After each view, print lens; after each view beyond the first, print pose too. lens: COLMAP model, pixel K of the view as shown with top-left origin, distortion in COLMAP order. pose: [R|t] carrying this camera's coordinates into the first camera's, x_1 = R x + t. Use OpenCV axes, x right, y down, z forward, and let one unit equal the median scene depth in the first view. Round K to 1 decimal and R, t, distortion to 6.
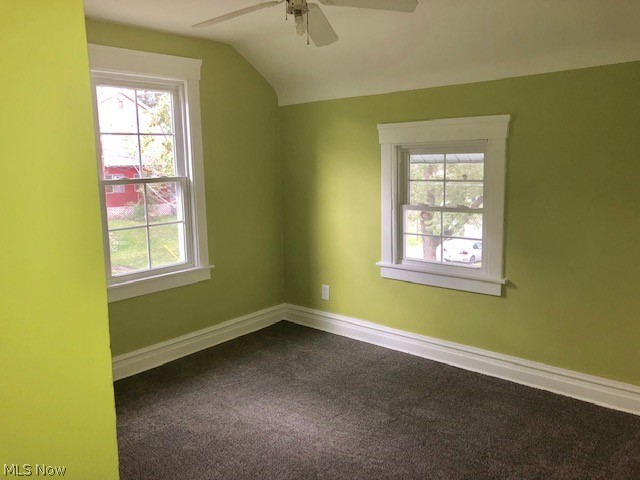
lens RADIAL K [[522.1, 0, 320.0], [0, 522.1, 240.0], [0, 0, 1]] dist [0.056664, -0.075959]
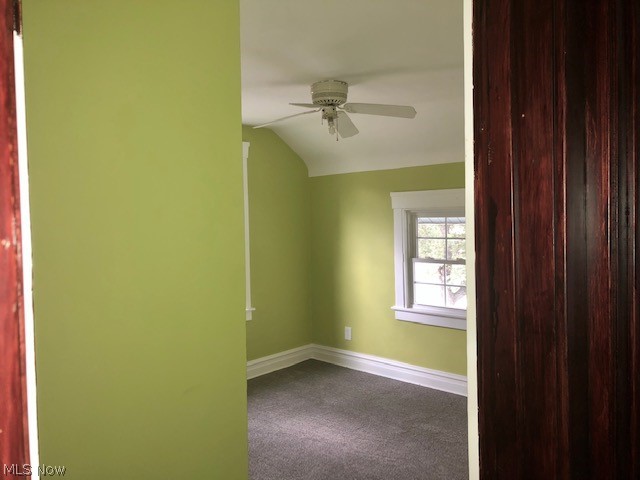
lens RADIAL K [[522.1, 0, 320.0], [0, 522.1, 240.0], [0, 0, 1]] dist [0.056664, -0.075959]
pose [[0.999342, 0.001405, -0.036248, -0.012139], [-0.005274, 0.994259, -0.106867, 0.022036], [0.035890, 0.106988, 0.993612, -0.222220]]
